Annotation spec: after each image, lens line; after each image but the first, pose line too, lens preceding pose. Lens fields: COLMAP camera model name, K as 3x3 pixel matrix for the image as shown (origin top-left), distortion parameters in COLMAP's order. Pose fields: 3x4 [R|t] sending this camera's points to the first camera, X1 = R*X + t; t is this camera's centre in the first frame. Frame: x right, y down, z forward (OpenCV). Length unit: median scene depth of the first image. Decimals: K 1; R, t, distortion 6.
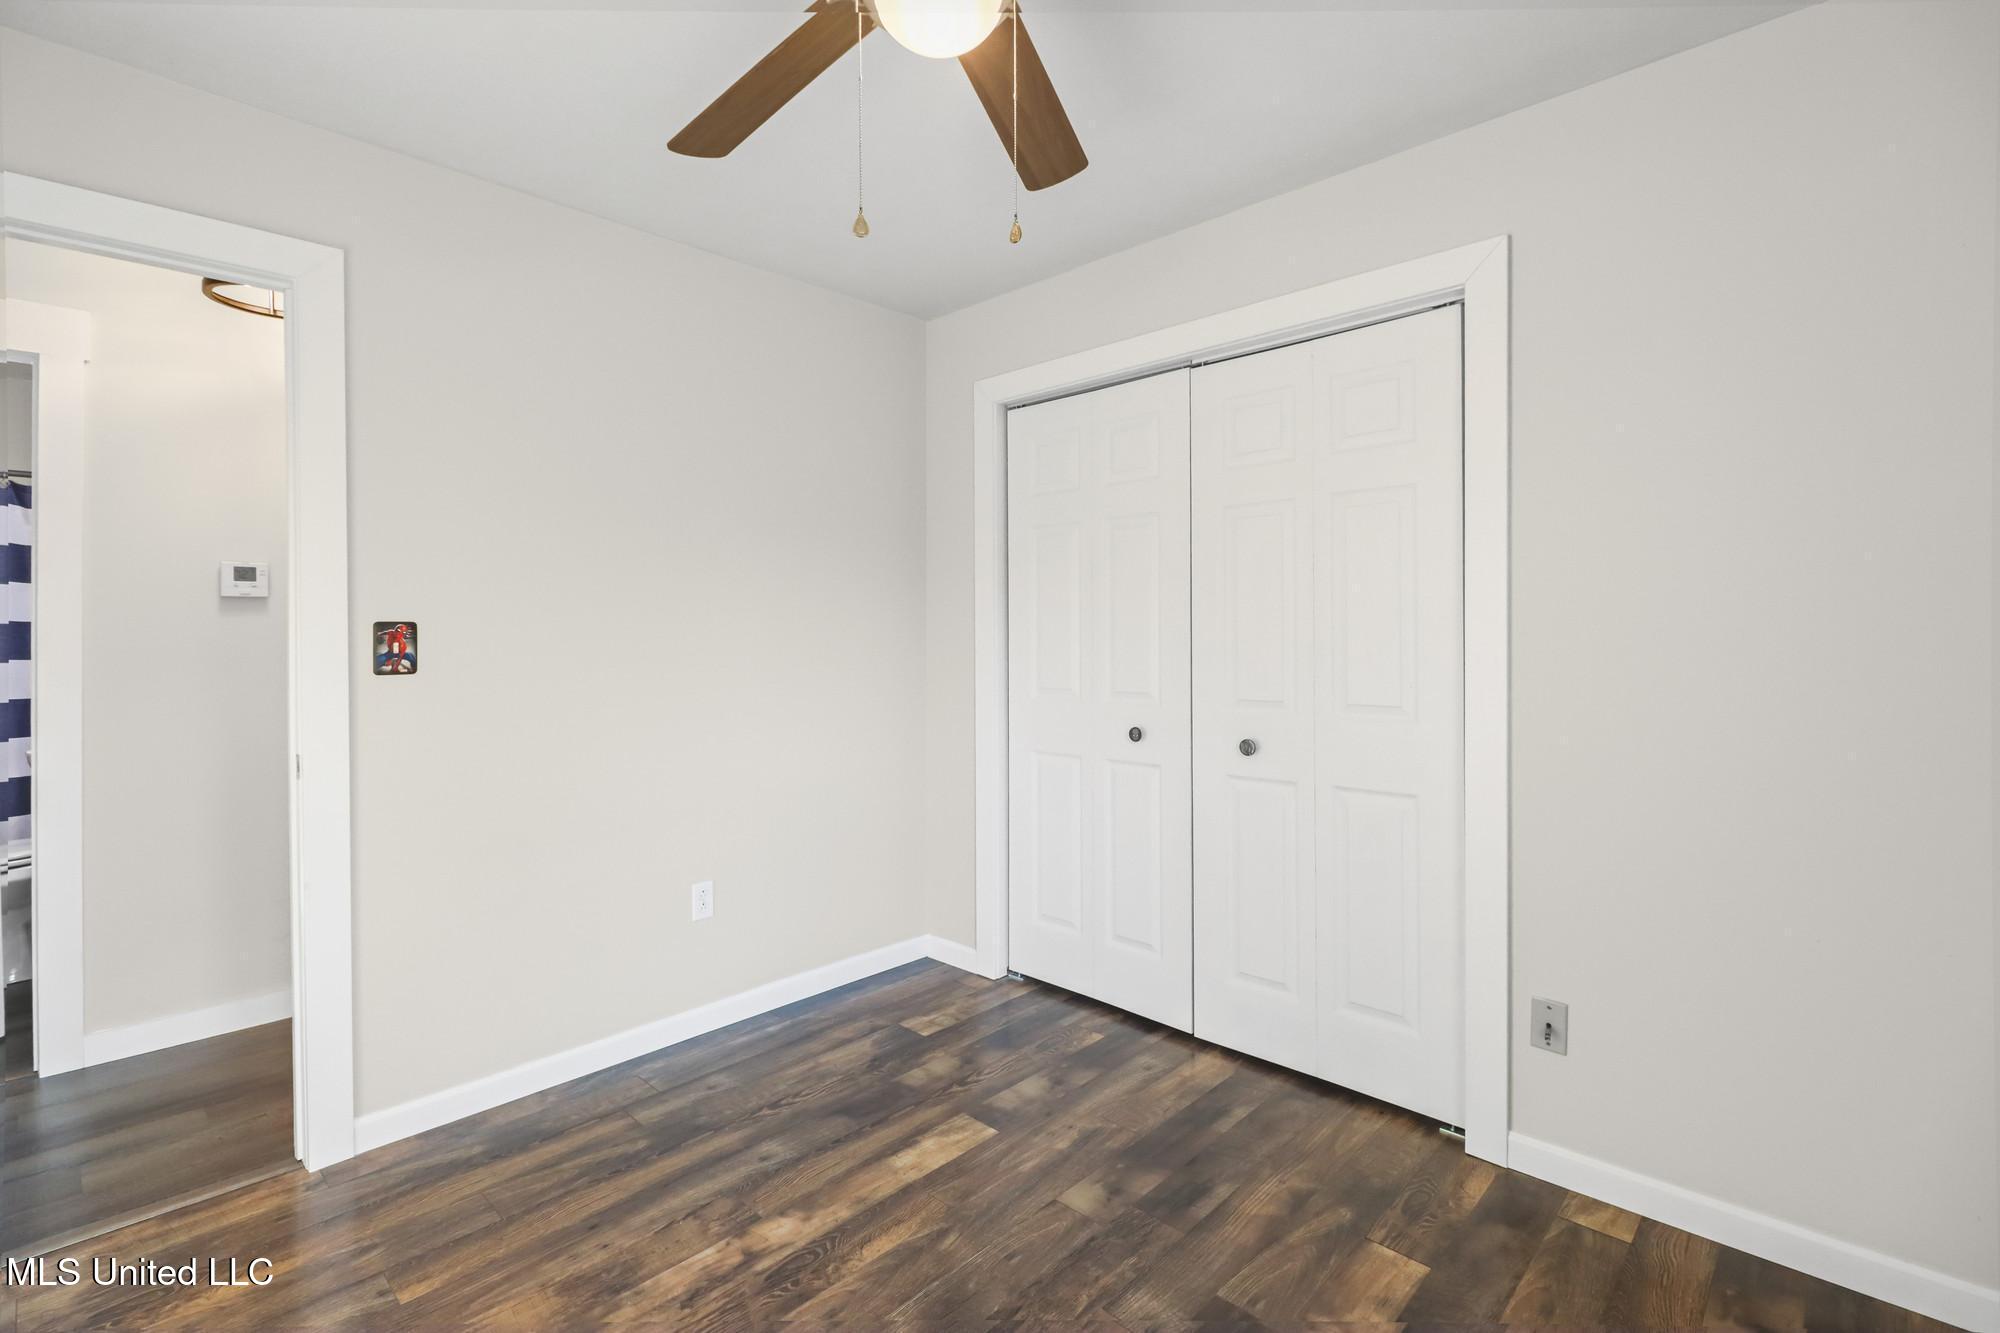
lens RADIAL K [[932.5, 0, 995.2], [0, 932.5, 642.4], [0, 0, 1]] dist [-0.001026, -0.000311]
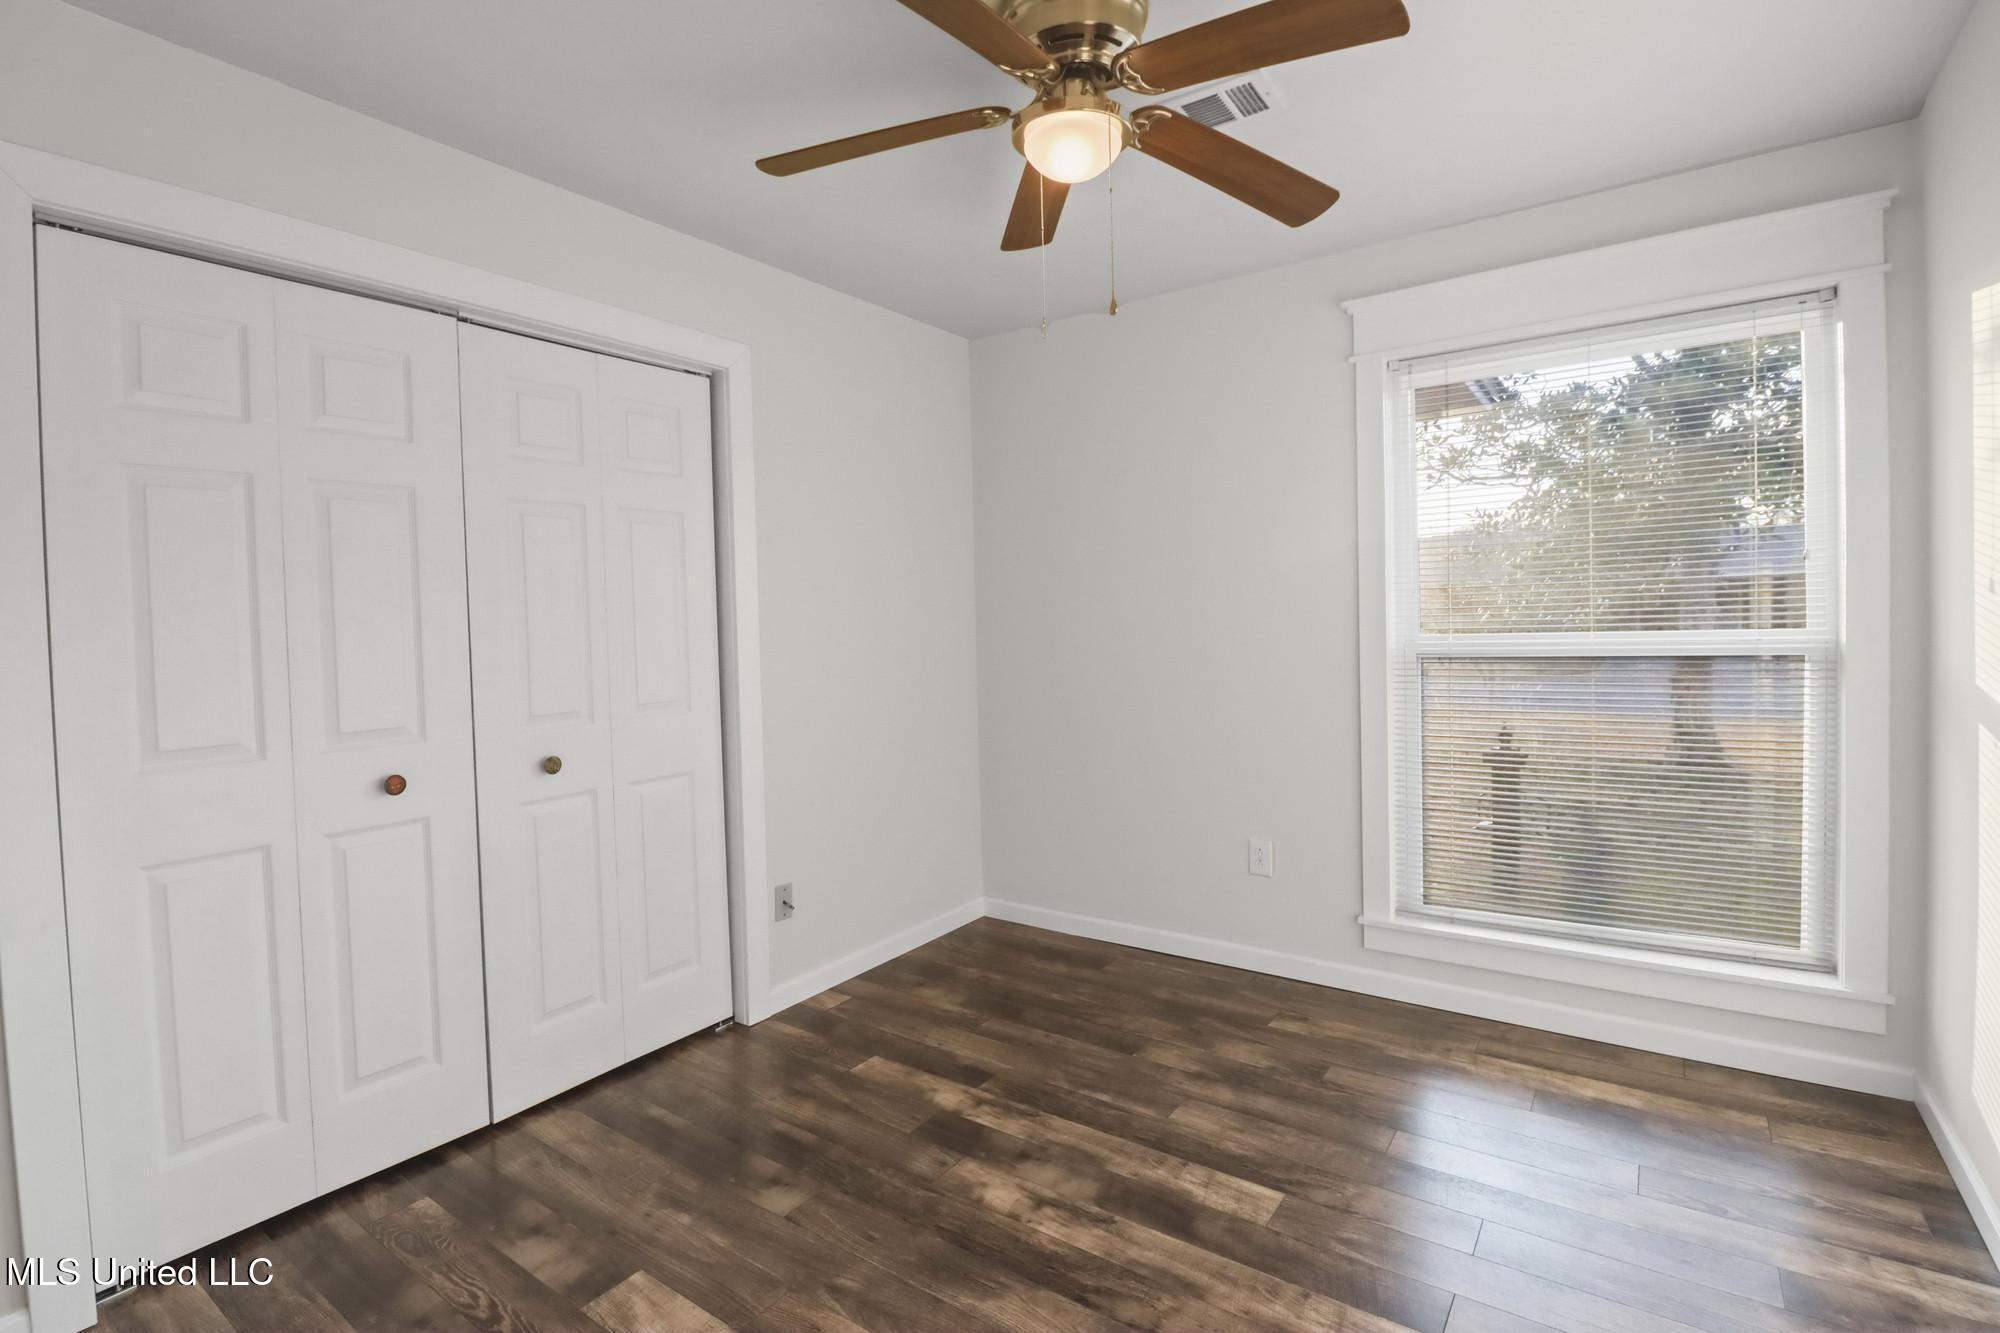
lens RADIAL K [[932.5, 0, 995.2], [0, 932.5, 642.4], [0, 0, 1]] dist [-0.001026, -0.000311]
pose [[-0.152914, -0.019618, 0.988045, -0.809119], [0.036475, 0.999010, 0.025481, -0.019969], [-0.987566, 0.039935, -0.152047, 0.790663]]
